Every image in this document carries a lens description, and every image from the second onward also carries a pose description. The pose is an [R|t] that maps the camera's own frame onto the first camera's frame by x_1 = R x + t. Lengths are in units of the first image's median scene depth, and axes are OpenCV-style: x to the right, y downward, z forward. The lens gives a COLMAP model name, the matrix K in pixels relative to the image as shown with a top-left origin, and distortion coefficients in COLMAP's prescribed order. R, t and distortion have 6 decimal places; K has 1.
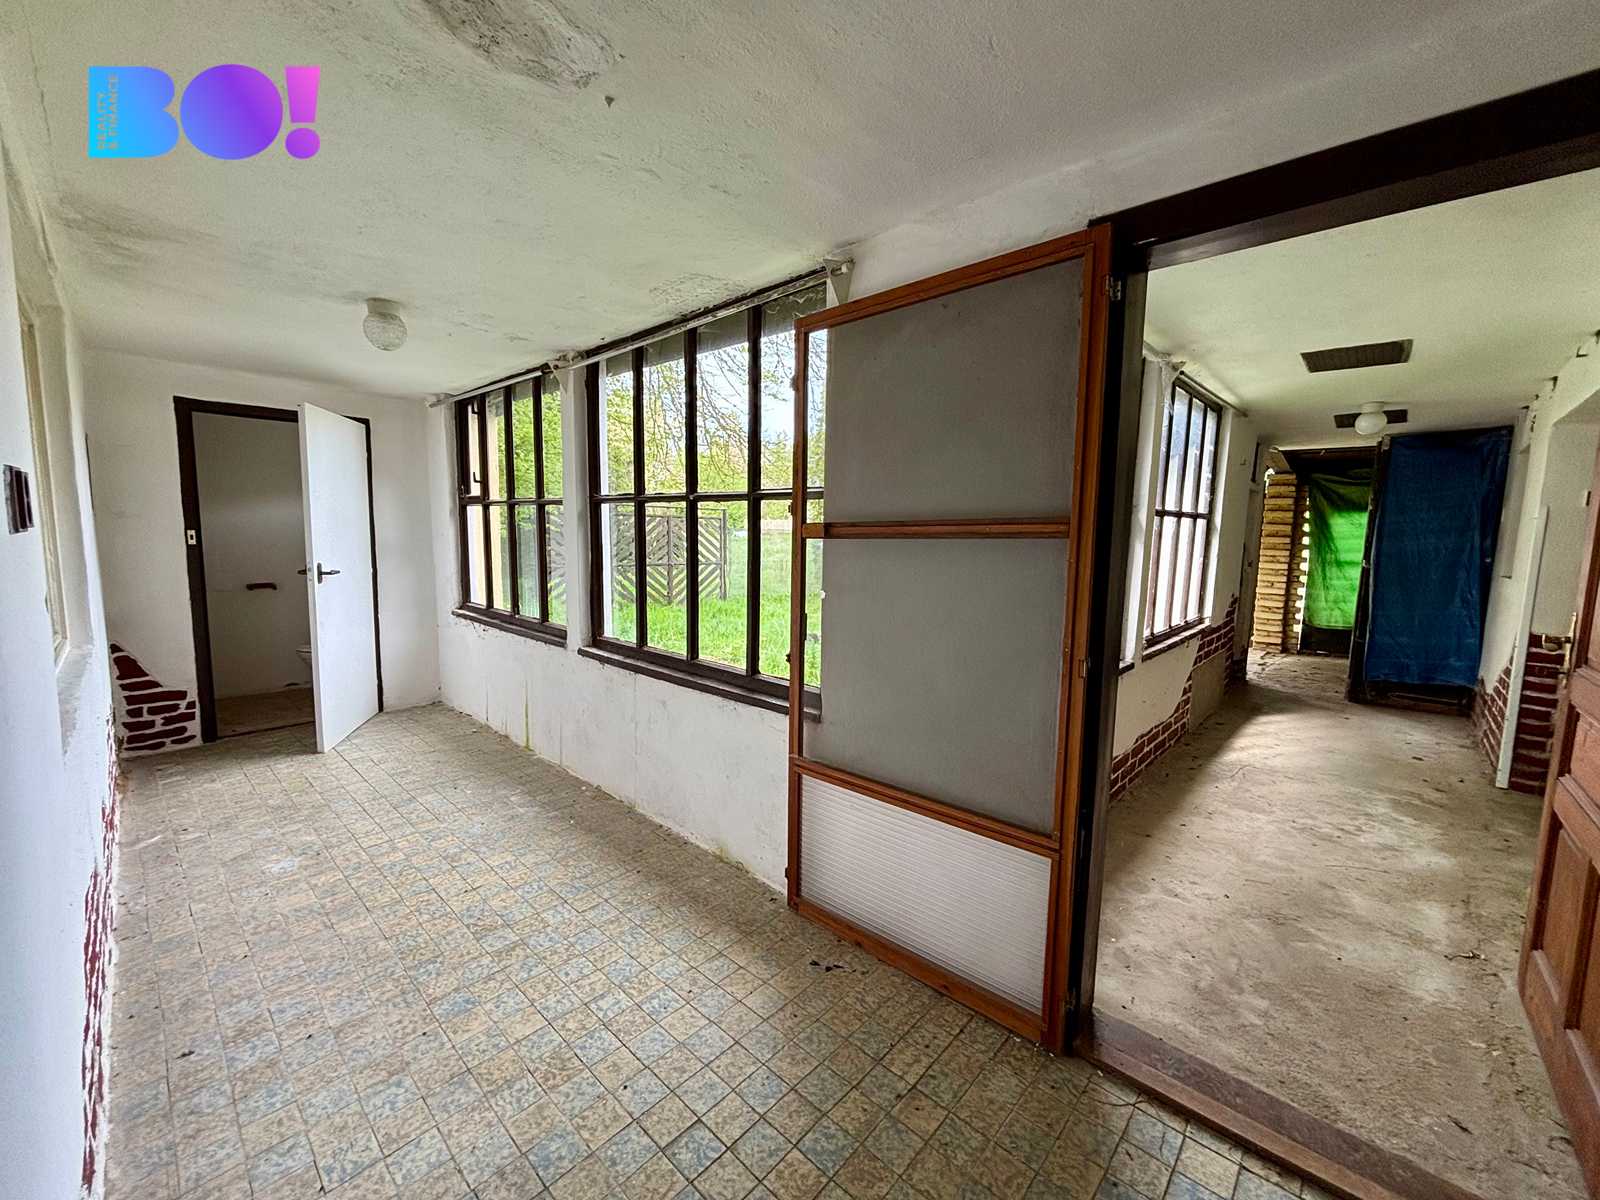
lens RADIAL K [[643.2, 0, 799.4], [0, 643.2, 604.9], [0, 0, 1]] dist [-0.001826, 0.000296]
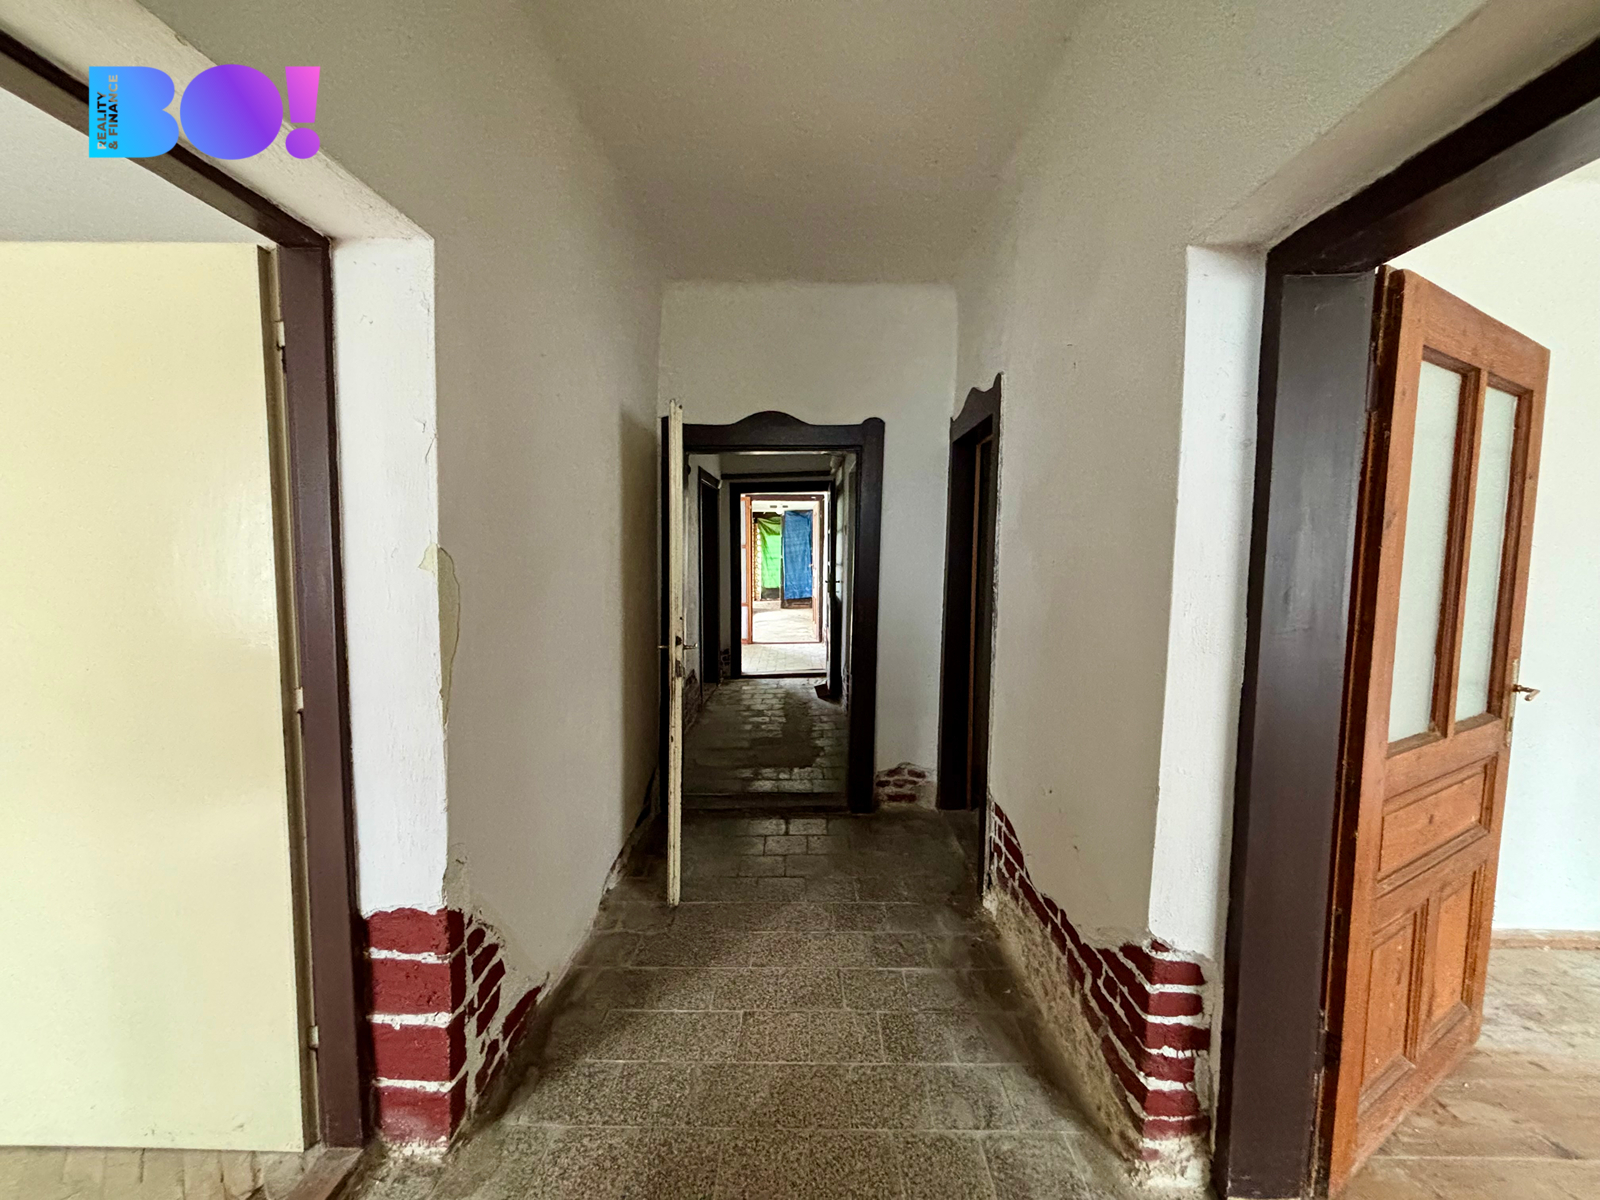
lens RADIAL K [[643.2, 0, 797.8], [0, 643.2, 599.3], [0, 0, 1]] dist [-0.001826, 0.000296]
pose [[0.731634, -0.073011, 0.677777, -0.586954], [0.092502, 0.995685, 0.007404, 0.063229], [-0.675392, 0.057279, 0.735231, -0.658858]]
